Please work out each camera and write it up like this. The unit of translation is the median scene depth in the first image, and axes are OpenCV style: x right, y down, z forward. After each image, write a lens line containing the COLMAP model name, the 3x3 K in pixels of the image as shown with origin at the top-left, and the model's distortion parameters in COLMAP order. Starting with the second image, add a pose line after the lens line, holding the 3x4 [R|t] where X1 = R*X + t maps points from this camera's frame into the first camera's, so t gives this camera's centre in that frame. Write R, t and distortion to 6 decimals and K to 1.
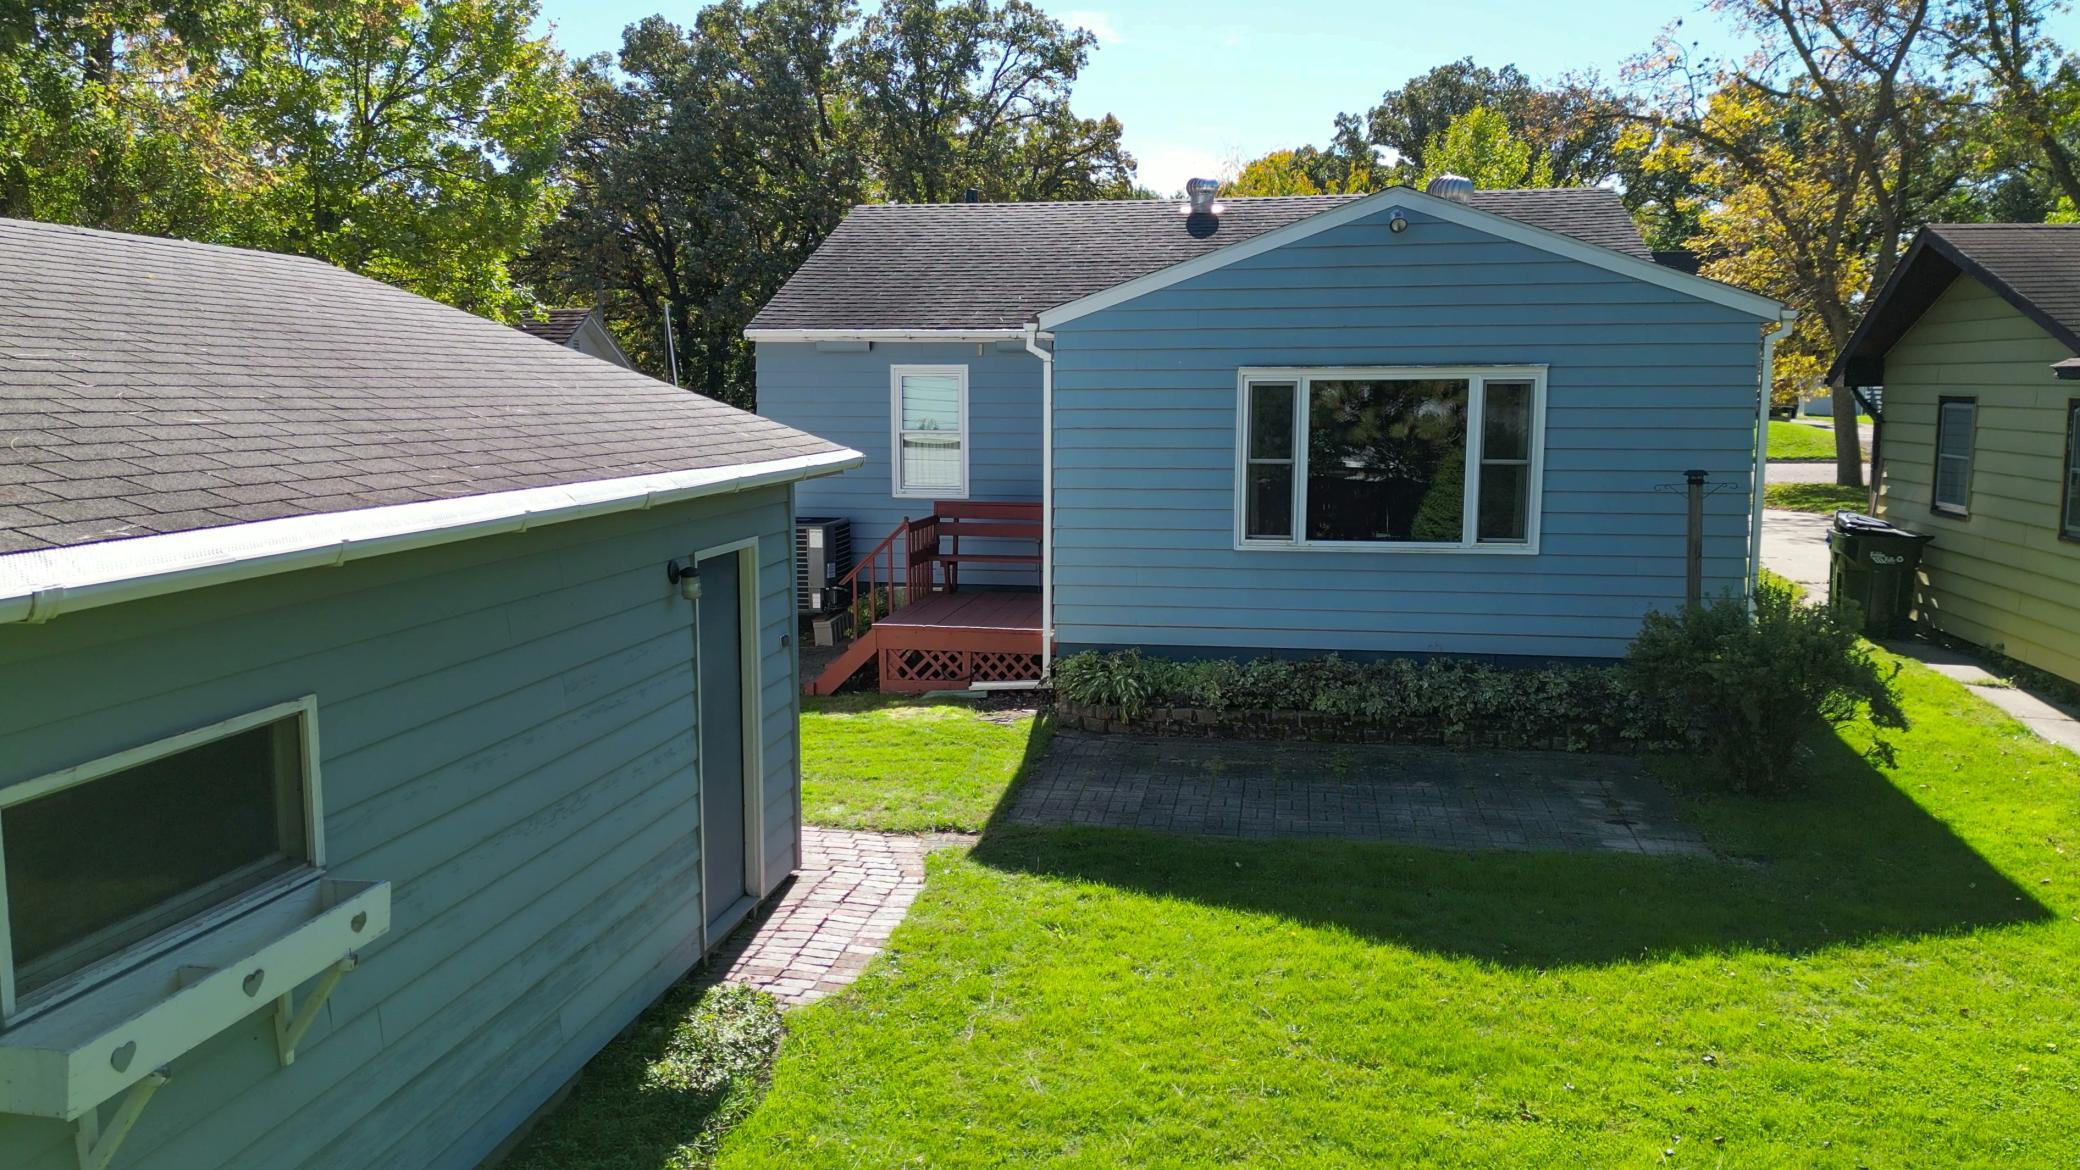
lens RADIAL K [[1541.4, 0, 1033.2], [0, 1541.4, 588.8], [0, 0, 1]] dist [0.096617, -0.108464]
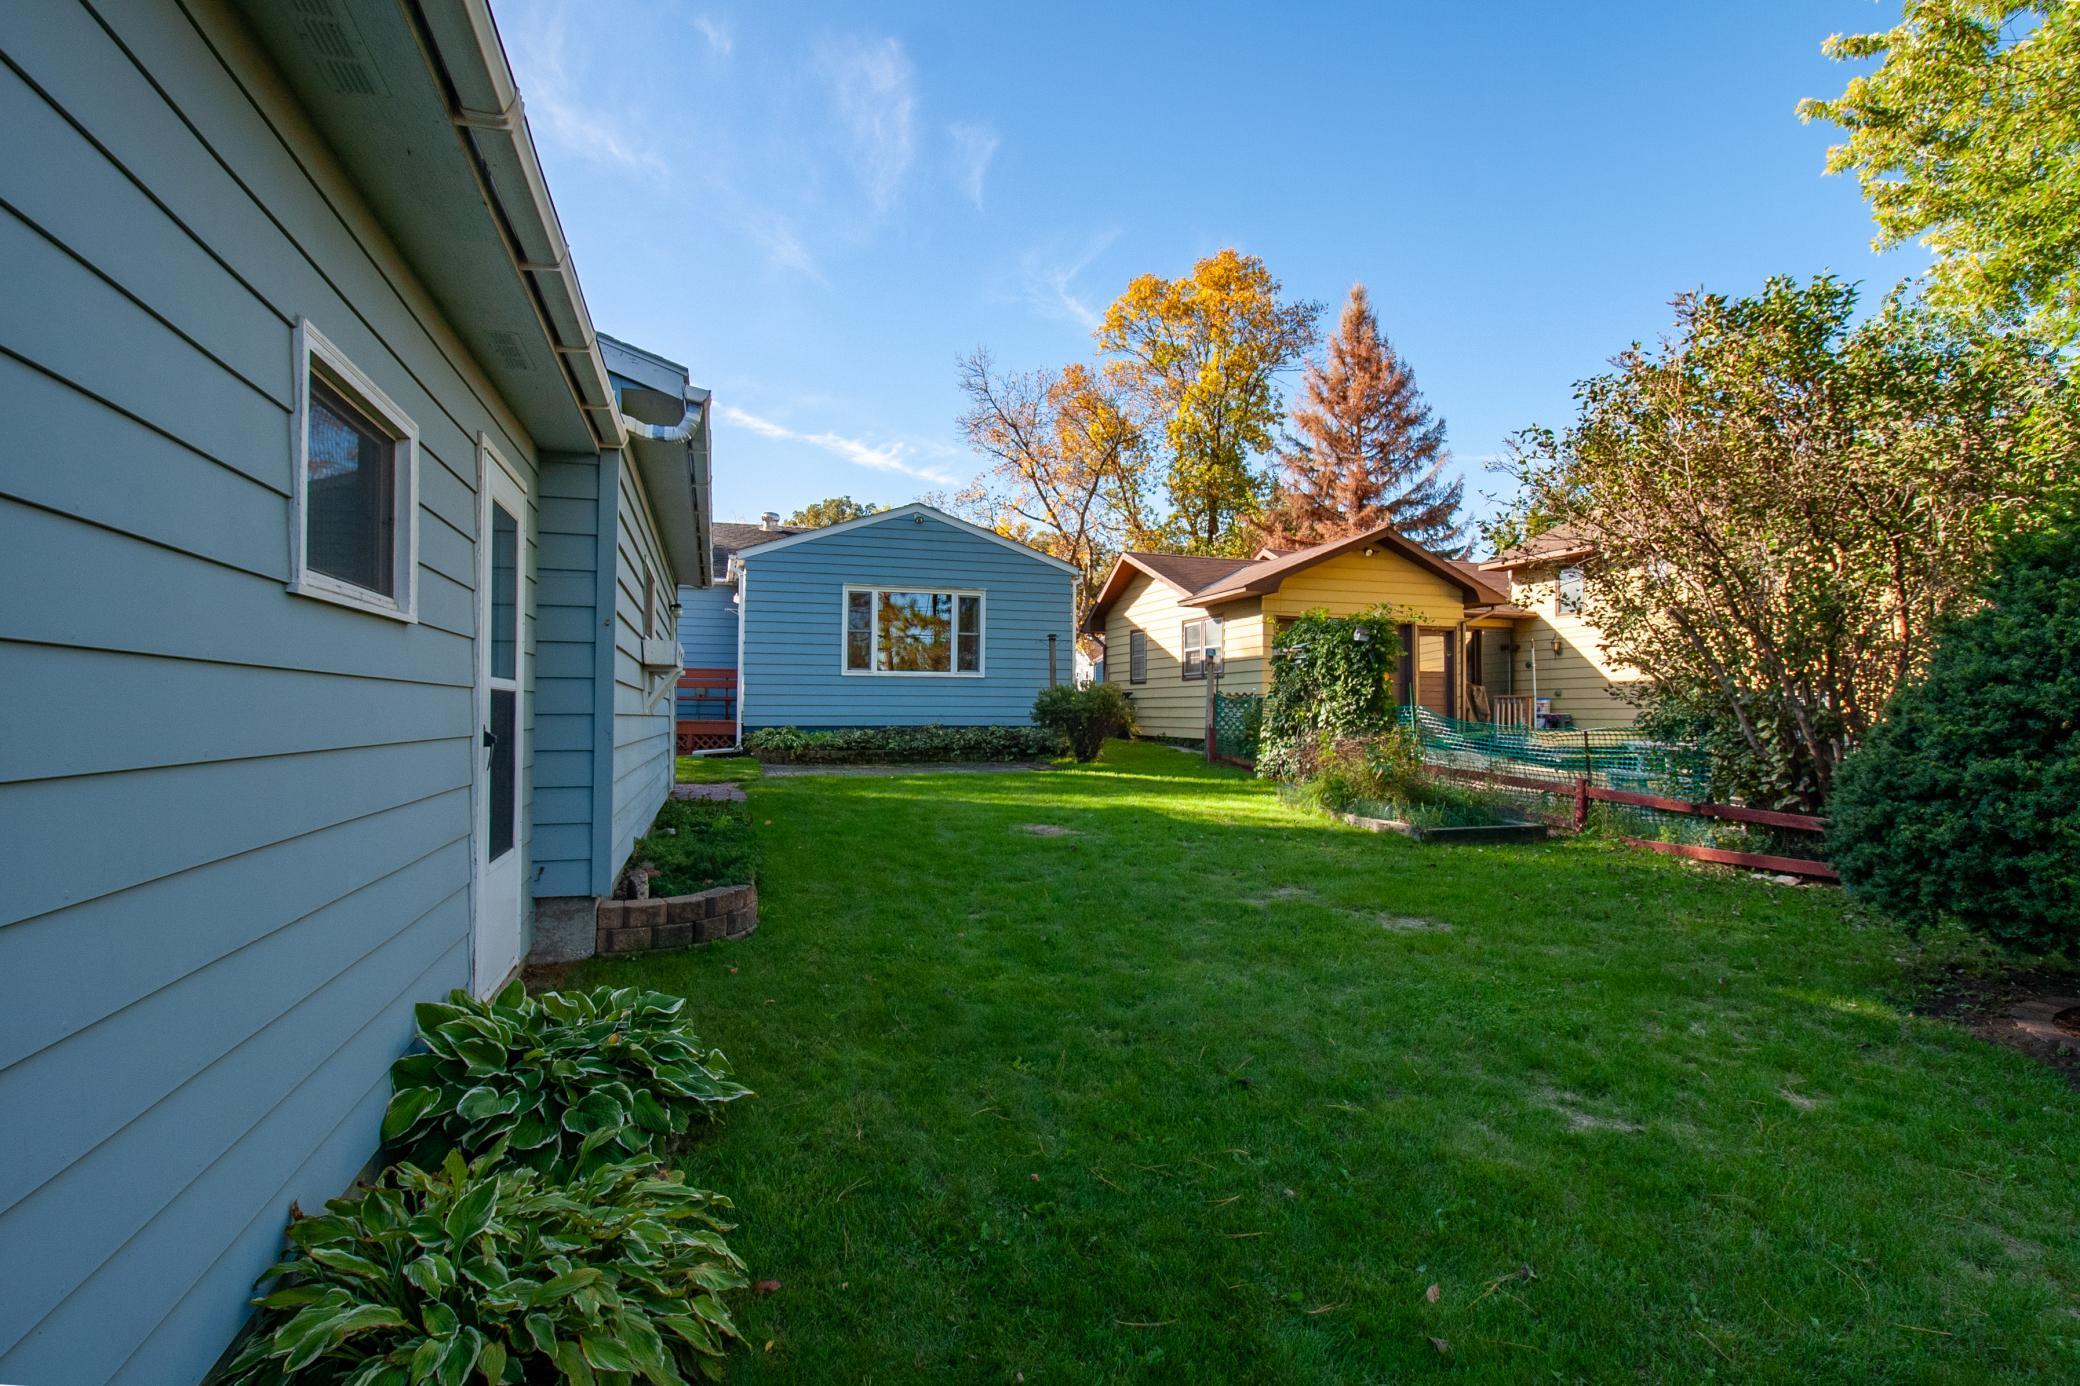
lens RADIAL K [[1059.8, 0, 1040.0], [0, 1059.8, 693.0], [0, 0, 1]] dist [-0.000469, -0.000286]
pose [[0.892497, 0.016602, 0.450747, -0.250548], [0.051513, 0.989032, -0.138428, 0.195971], [-0.448102, 0.146766, 0.881853, -0.295961]]
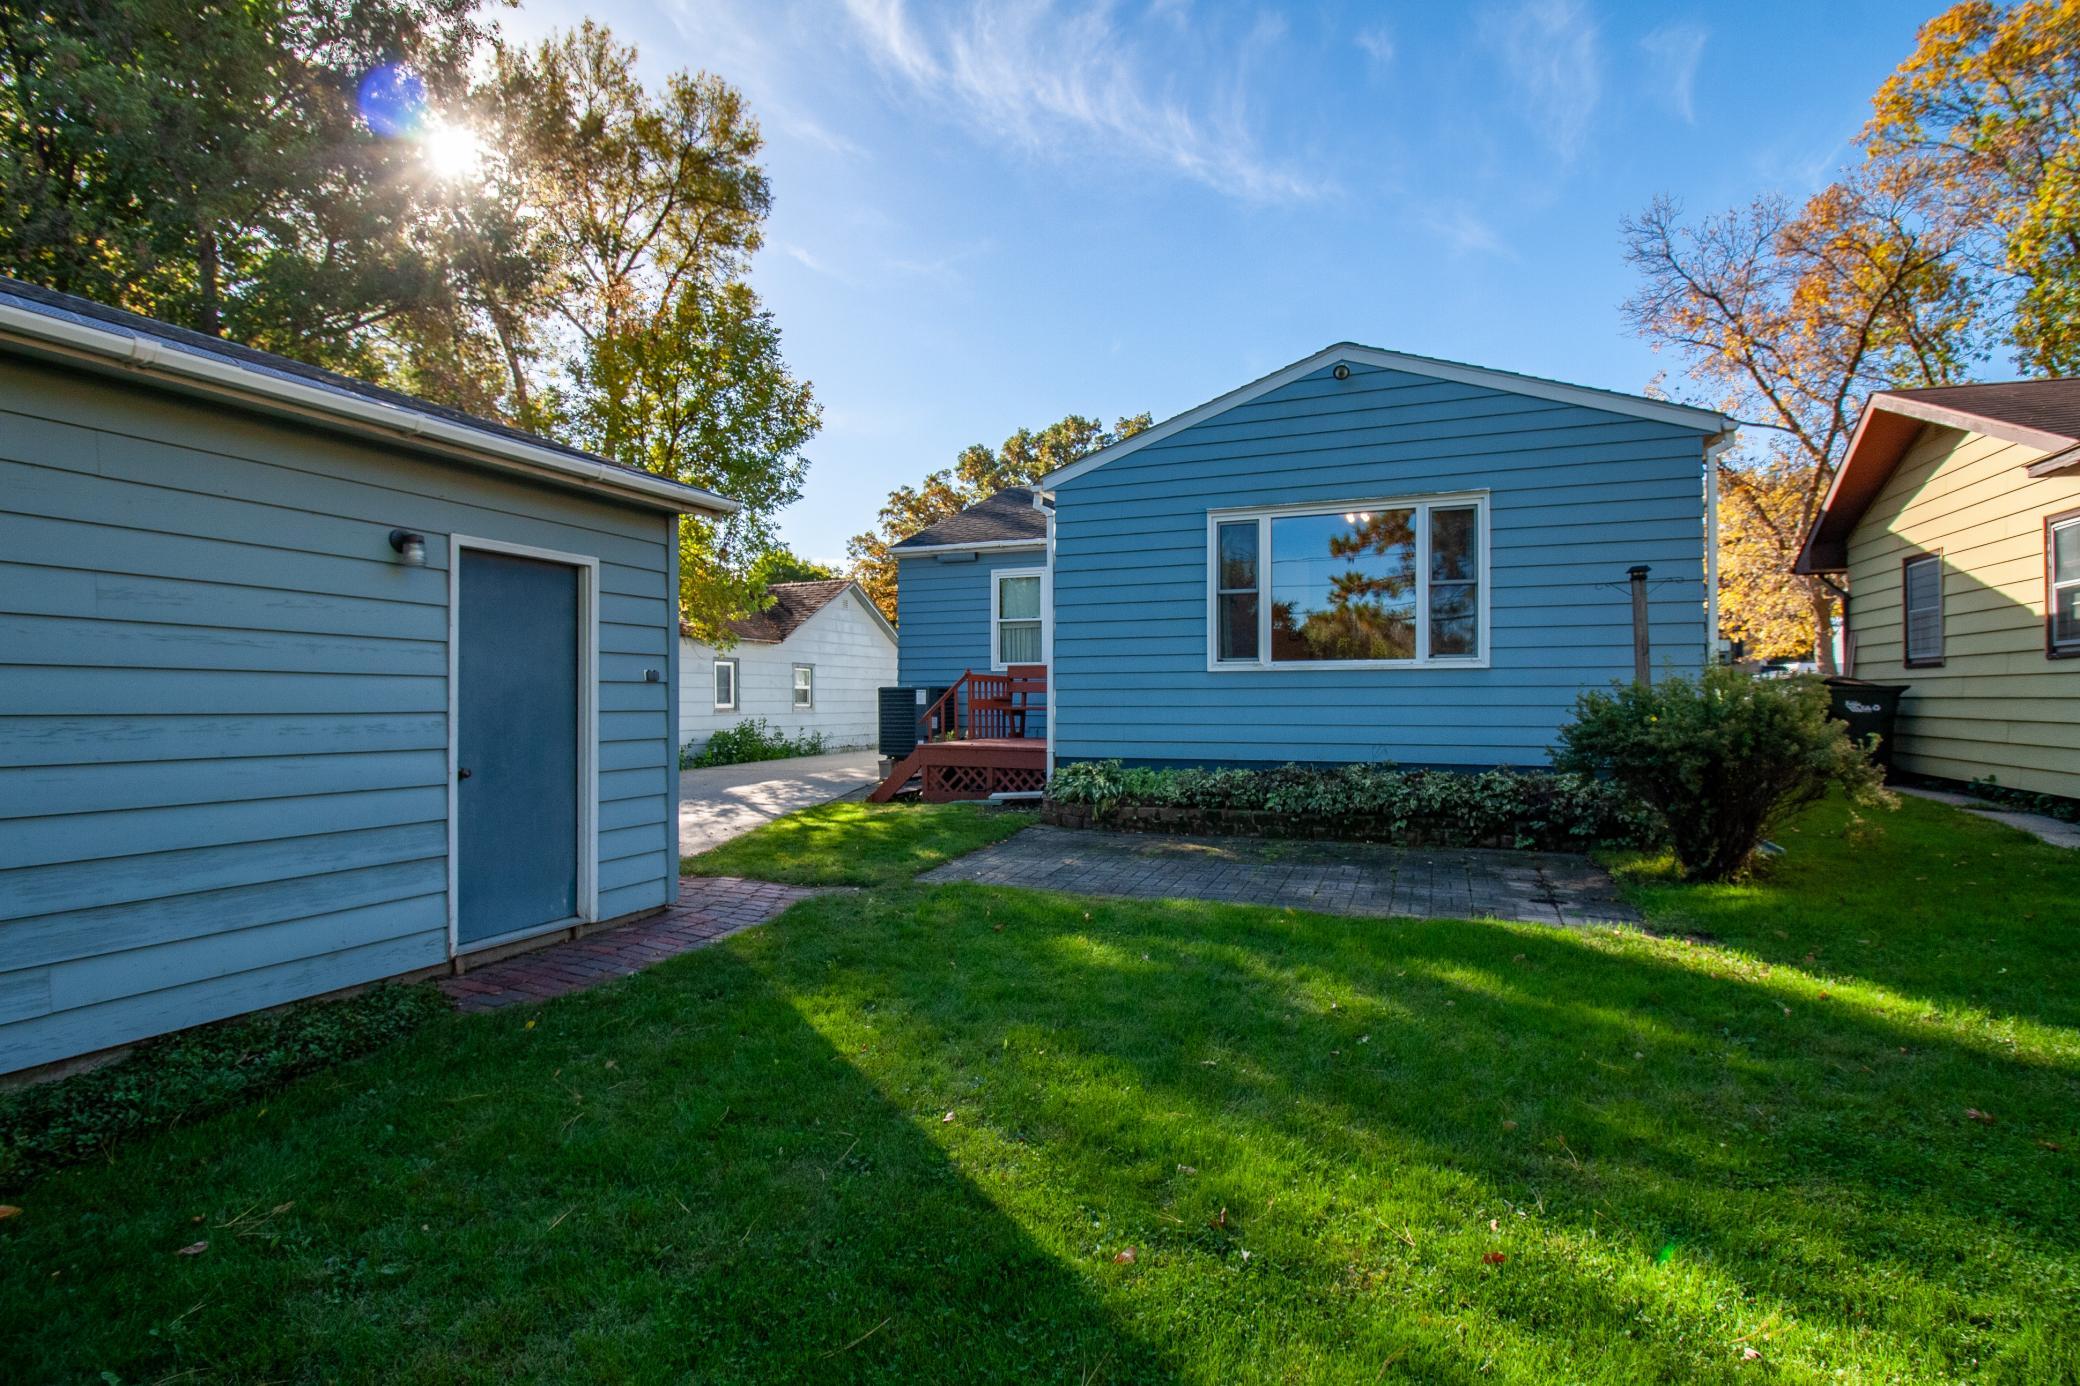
lens RADIAL K [[976.7, 0, 1060.9], [0, 976.7, 697.9], [0, 0, 1]] dist [0.026007, -0.028144]
pose [[0.981359, -0.000409, -0.192182, 0.162226], [-0.024829, 0.991347, -0.128900, 0.087731], [0.190572, 0.131269, 0.972857, 0.292437]]
